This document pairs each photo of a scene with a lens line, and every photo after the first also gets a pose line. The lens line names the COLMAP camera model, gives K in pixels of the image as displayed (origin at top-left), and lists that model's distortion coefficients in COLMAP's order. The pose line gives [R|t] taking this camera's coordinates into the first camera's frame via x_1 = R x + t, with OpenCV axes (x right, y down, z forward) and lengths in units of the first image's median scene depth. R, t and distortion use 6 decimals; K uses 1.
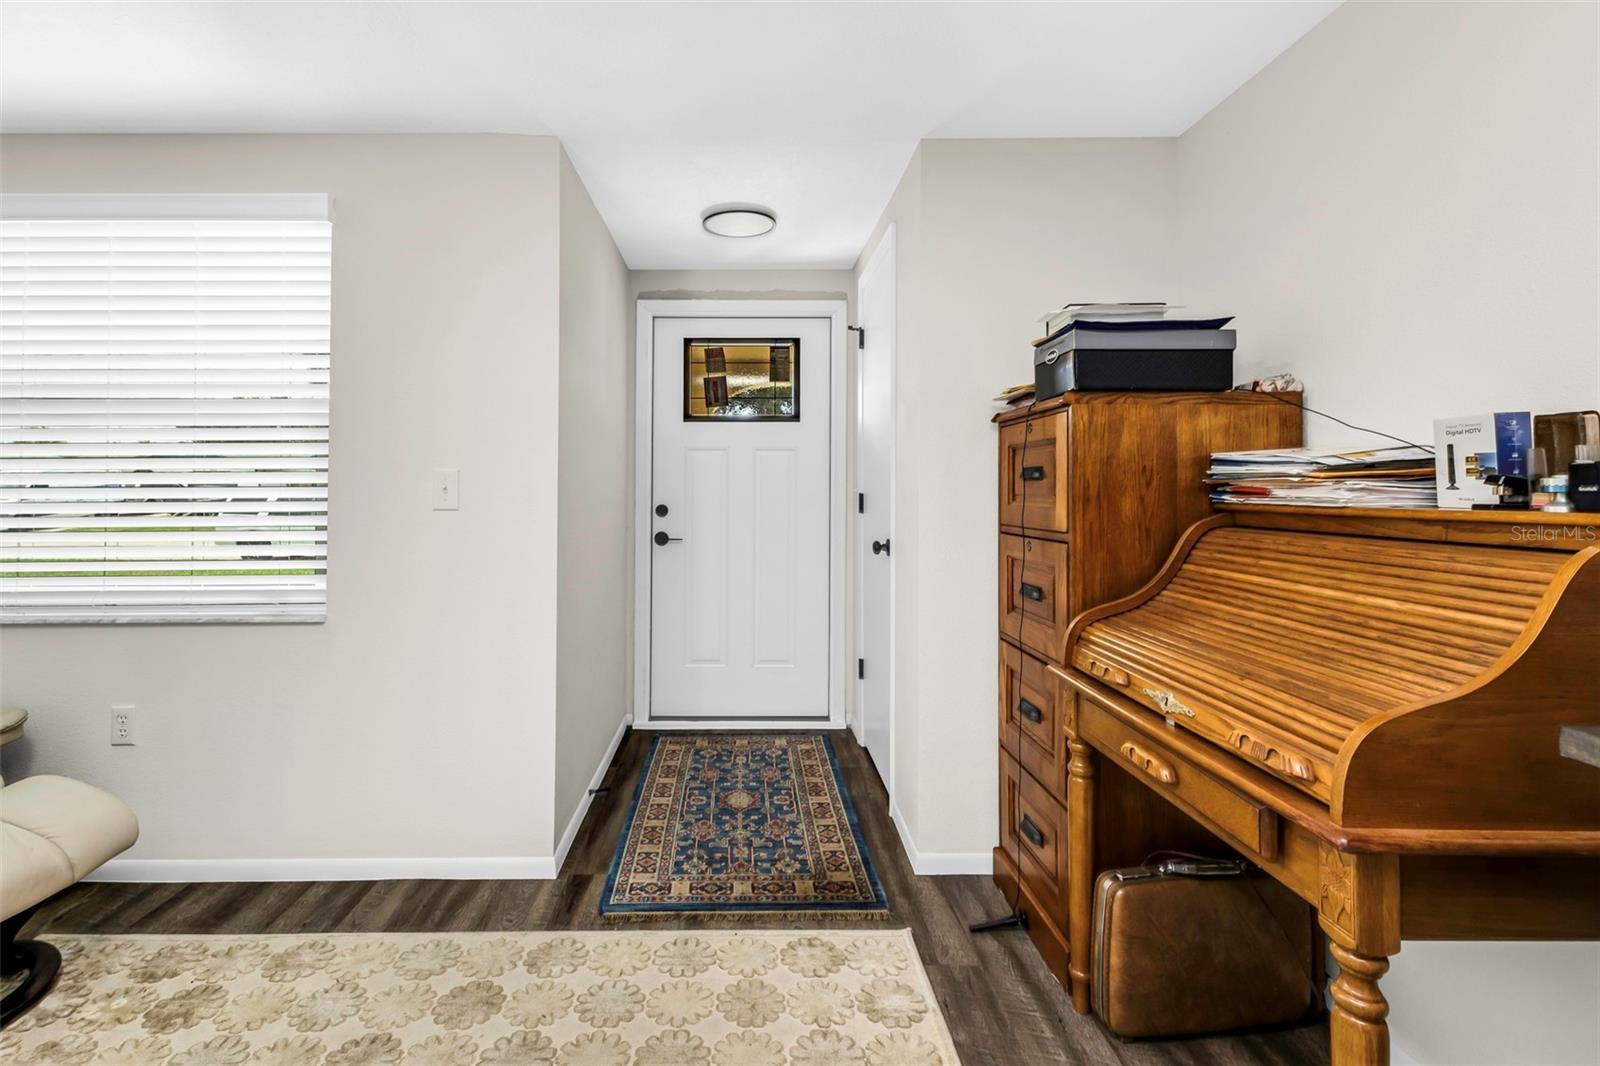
lens RADIAL K [[707.3, 0, 745.2], [0, 707.3, 475.8], [0, 0, 1]] dist [0.002430, 0.000339]
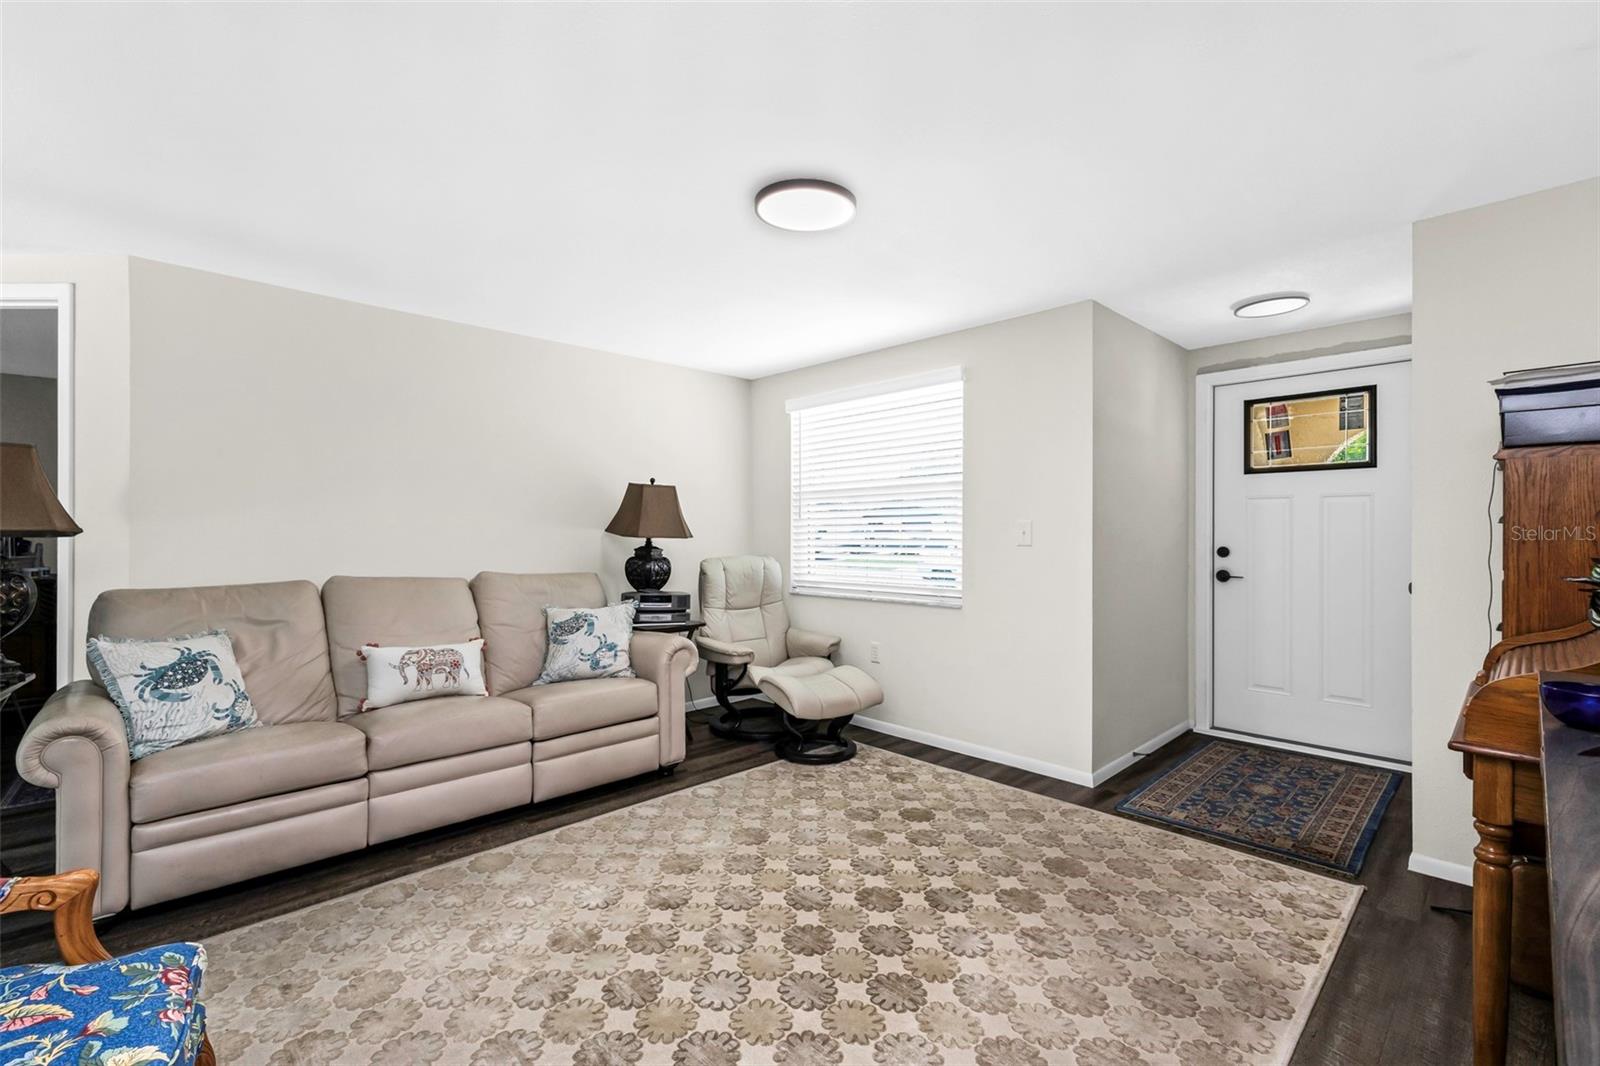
lens RADIAL K [[698.8, 0, 800.0], [0, 698.8, 533.0], [0, 0, 1]] dist [-0.000185, -0.000116]
pose [[0.690332, 0.001084, -0.723492, 0.398562], [0.011283, 0.999861, 0.012265, -0.006806], [0.723404, -0.016630, 0.690224, -0.505914]]
